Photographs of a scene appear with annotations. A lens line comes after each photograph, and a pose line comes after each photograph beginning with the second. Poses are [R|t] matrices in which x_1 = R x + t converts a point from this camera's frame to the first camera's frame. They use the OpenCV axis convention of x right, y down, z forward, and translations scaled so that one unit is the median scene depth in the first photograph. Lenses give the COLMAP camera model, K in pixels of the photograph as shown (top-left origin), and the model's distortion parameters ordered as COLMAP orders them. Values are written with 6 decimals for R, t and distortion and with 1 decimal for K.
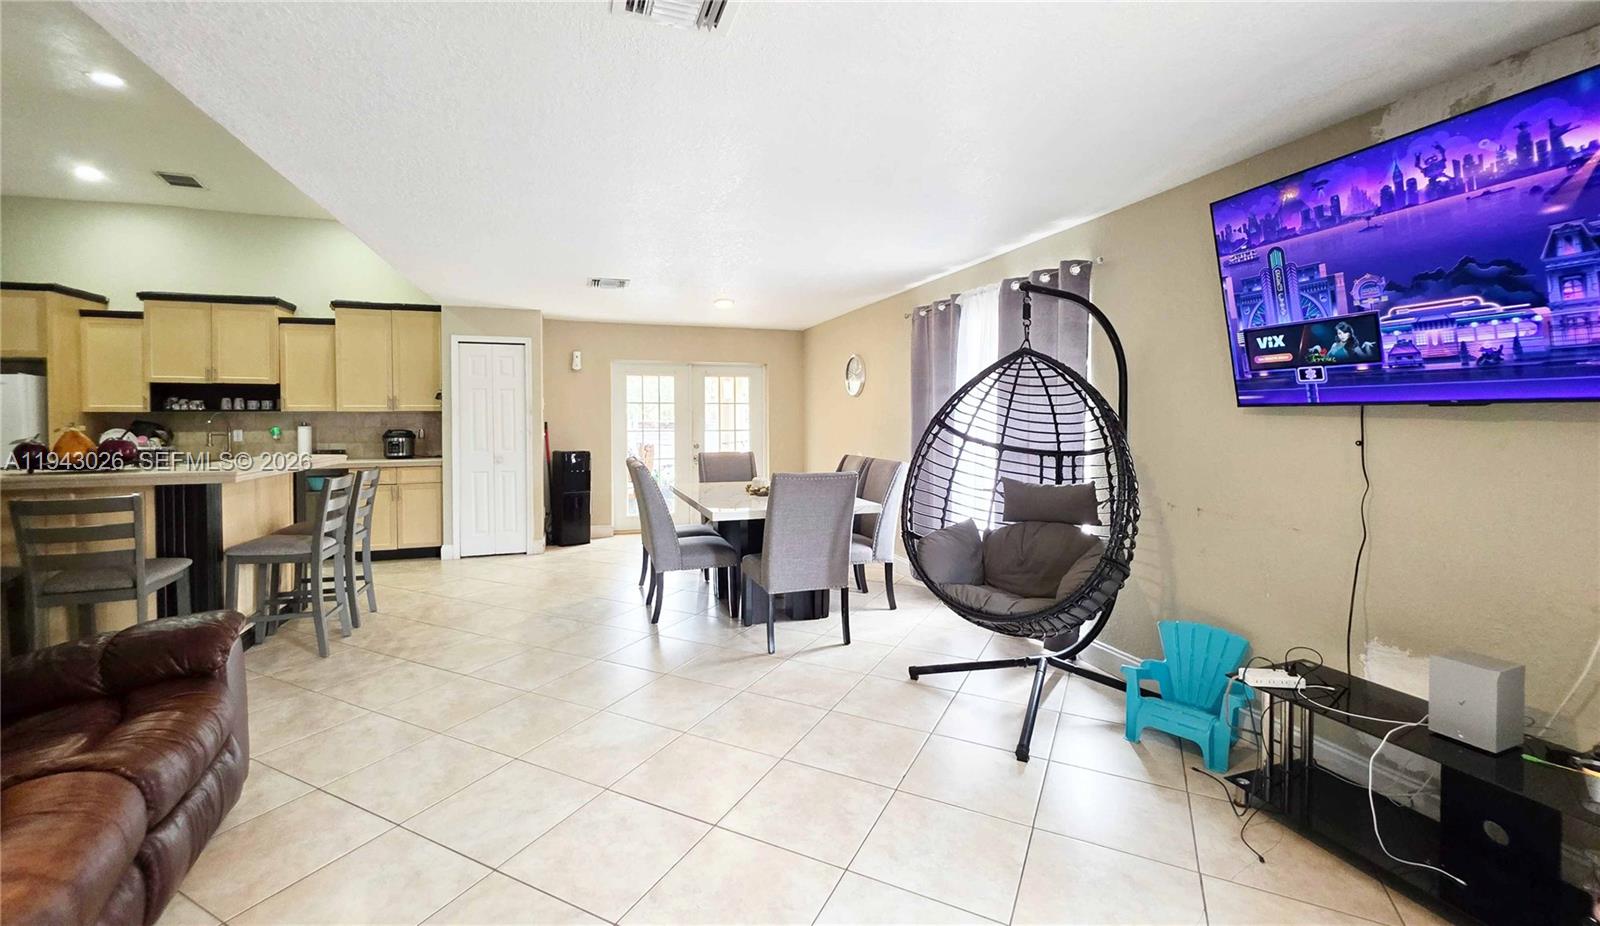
lens RADIAL K [[652.0, 0, 809.9], [0, 652.0, 441.9], [0, 0, 1]] dist [-0.000787, 0.000194]
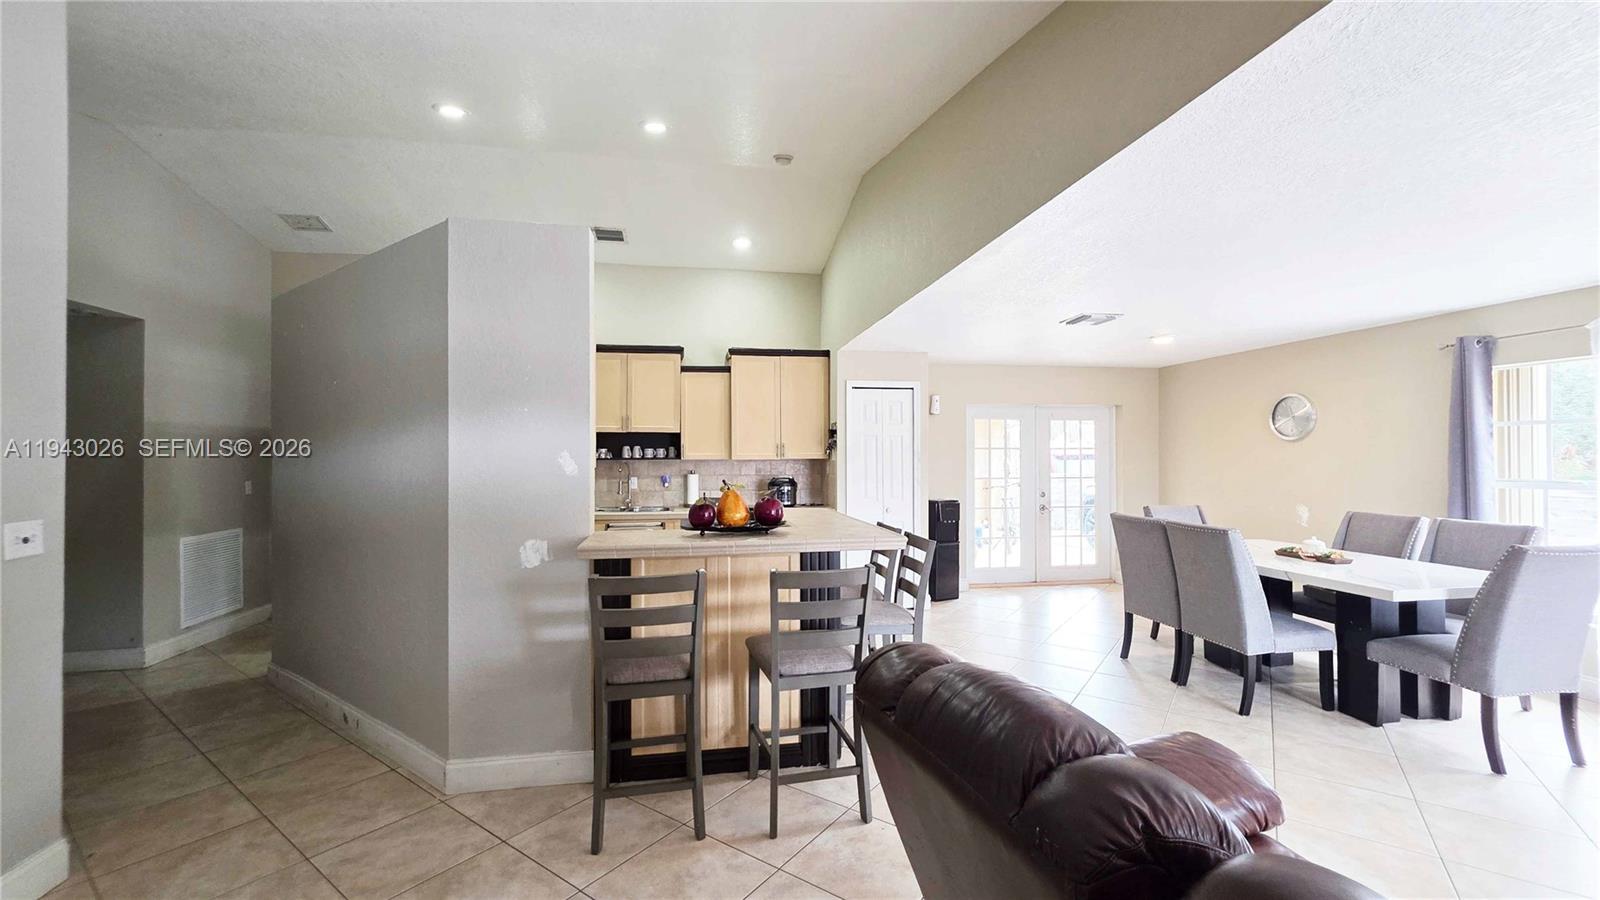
lens RADIAL K [[638.9, 0, 805.1], [0, 638.9, 452.9], [0, 0, 1]] dist [-0.000031, -0.000023]
pose [[0.989160, -0.001237, -0.146834, -0.483351], [-0.004976, 0.999108, -0.041935, -0.017045], [0.146755, 0.042211, 0.988272, 0.061120]]
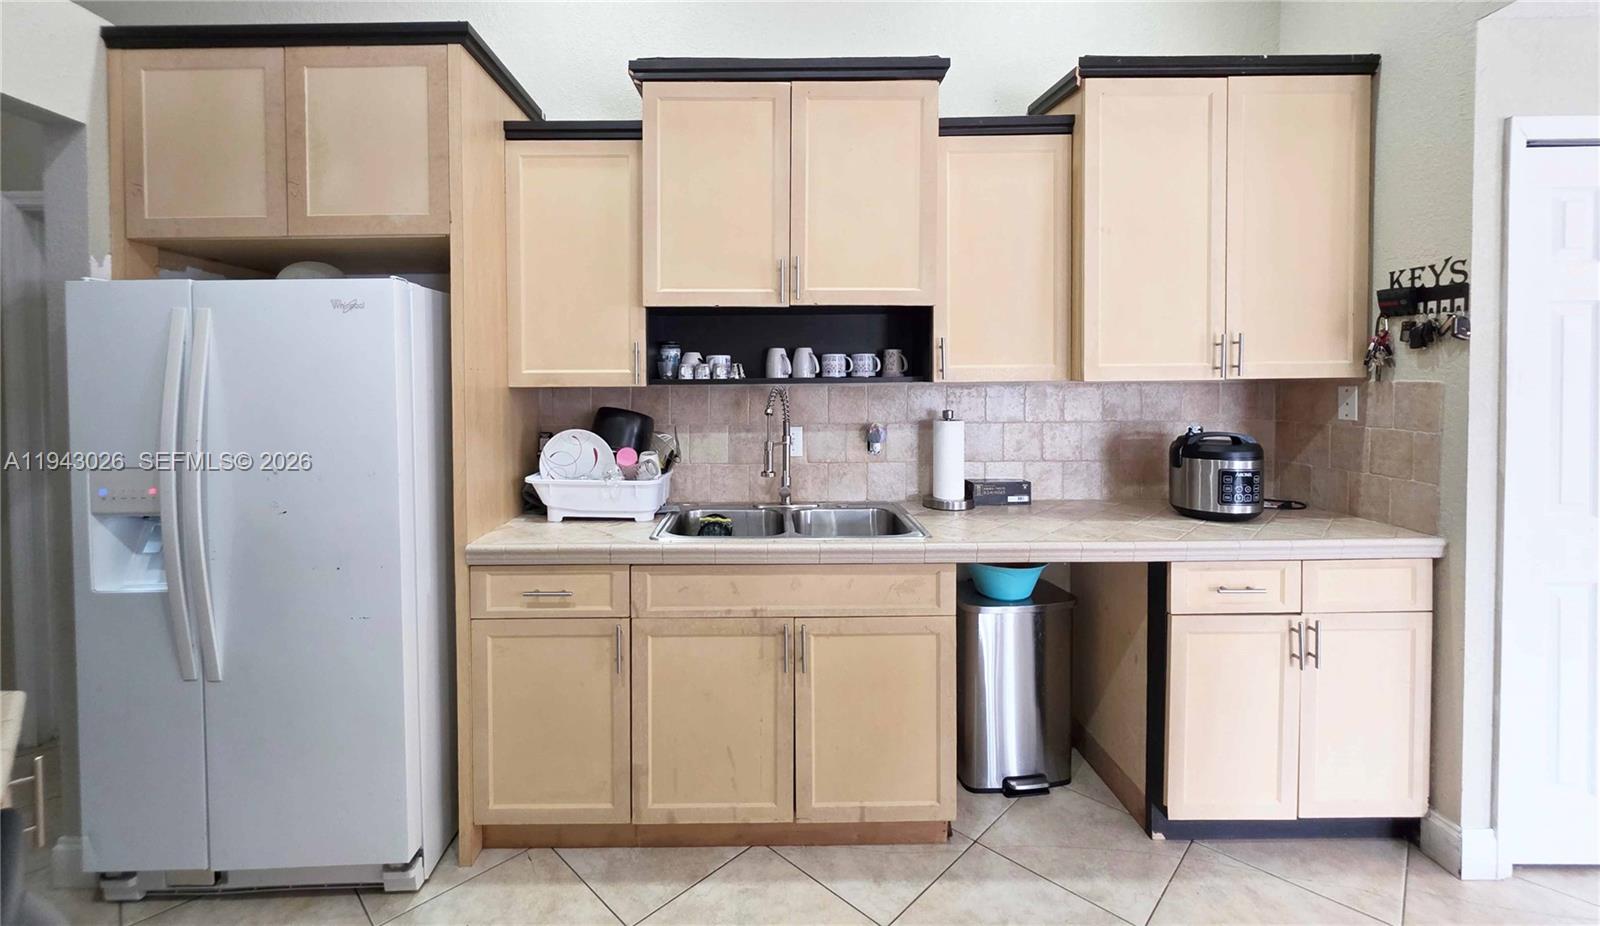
lens RADIAL K [[674.3, 0, 799.5], [0, 674.3, 372.5], [0, 0, 1]] dist [-0.002403, -0.000170]
pose [[0.958286, -0.004963, -0.285769, -0.779075], [-0.007008, 0.999141, -0.040853, -0.036568], [0.285726, 0.041152, 0.957427, 0.622514]]
